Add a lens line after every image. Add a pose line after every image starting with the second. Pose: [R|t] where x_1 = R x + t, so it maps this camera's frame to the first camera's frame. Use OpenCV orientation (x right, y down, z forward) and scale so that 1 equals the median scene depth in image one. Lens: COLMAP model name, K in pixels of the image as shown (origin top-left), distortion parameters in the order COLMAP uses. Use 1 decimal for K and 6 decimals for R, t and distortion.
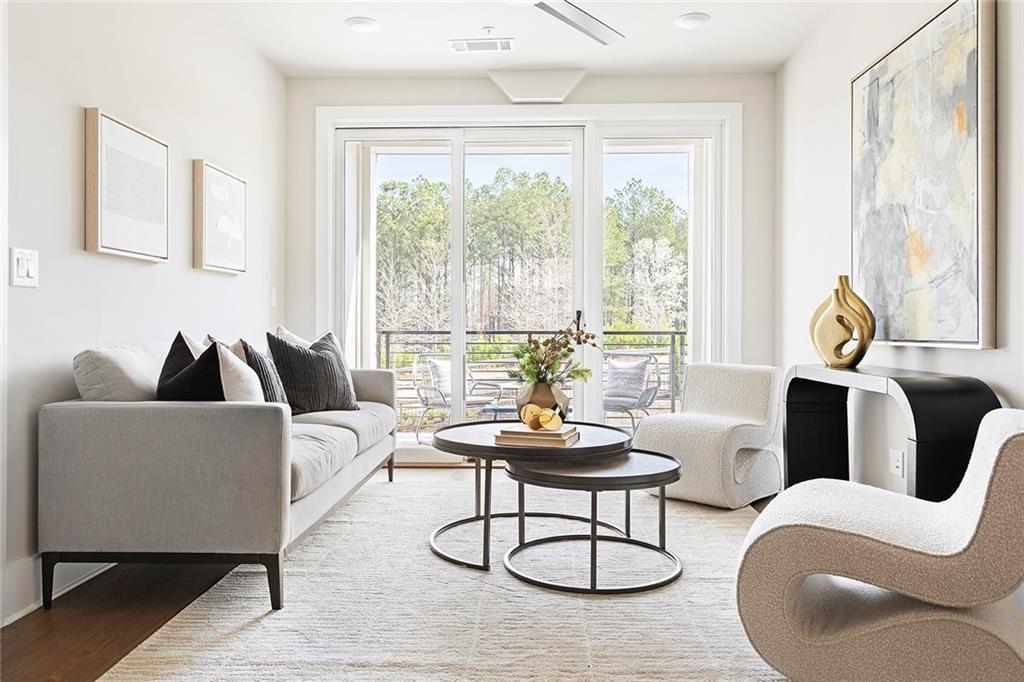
lens RADIAL K [[734.2, 0, 509.7], [0, 734.2, 323.0], [0, 0, 1]] dist [0.001482, 0.003699]
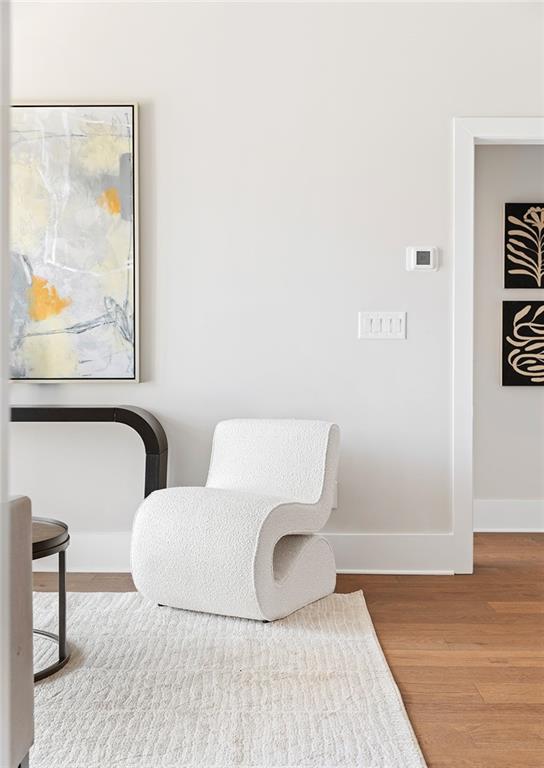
lens RADIAL K [[905.0, 0, 272.3], [0, 905.0, 384.6], [0, 0, 1]] dist [0.018044, 0.000000]
pose [[-0.028497, -0.013084, 0.999508, -0.871957], [-0.005195, 0.999903, 0.012941, 0.014249], [-0.999580, -0.004824, -0.028562, 0.694530]]
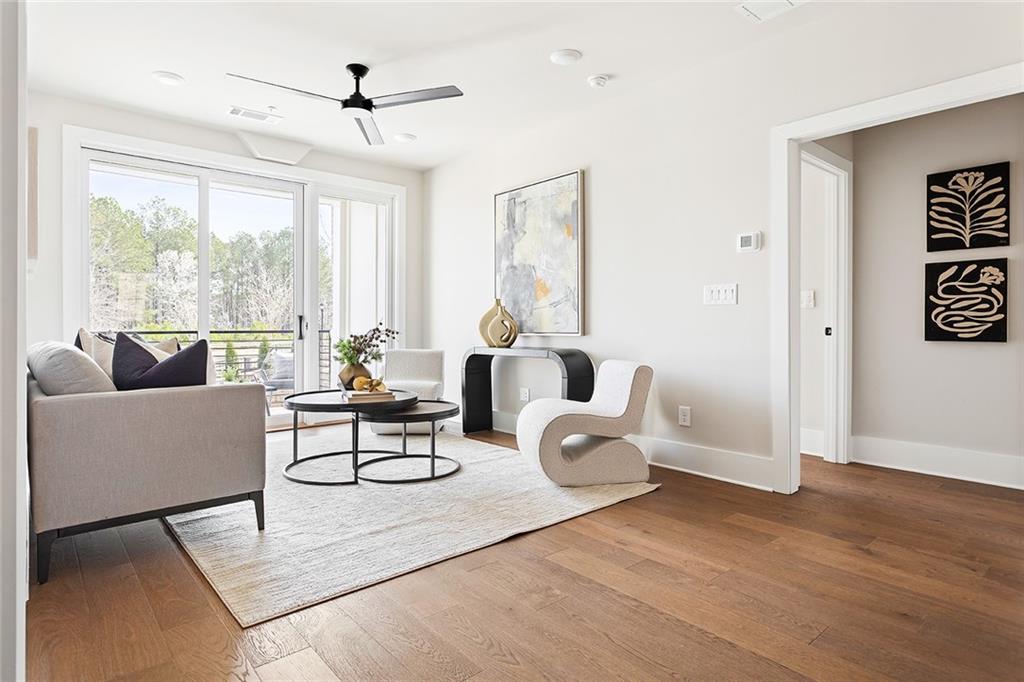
lens RADIAL K [[558.0, 0, 511.9], [0, 558.0, 326.8], [0, 0, 1]] dist [0.000074, 0.000446]
pose [[0.728569, -0.005409, 0.684951, -0.582215], [0.001420, 0.999979, 0.006386, -0.001907], [-0.684971, -0.003680, 0.728561, -0.082696]]
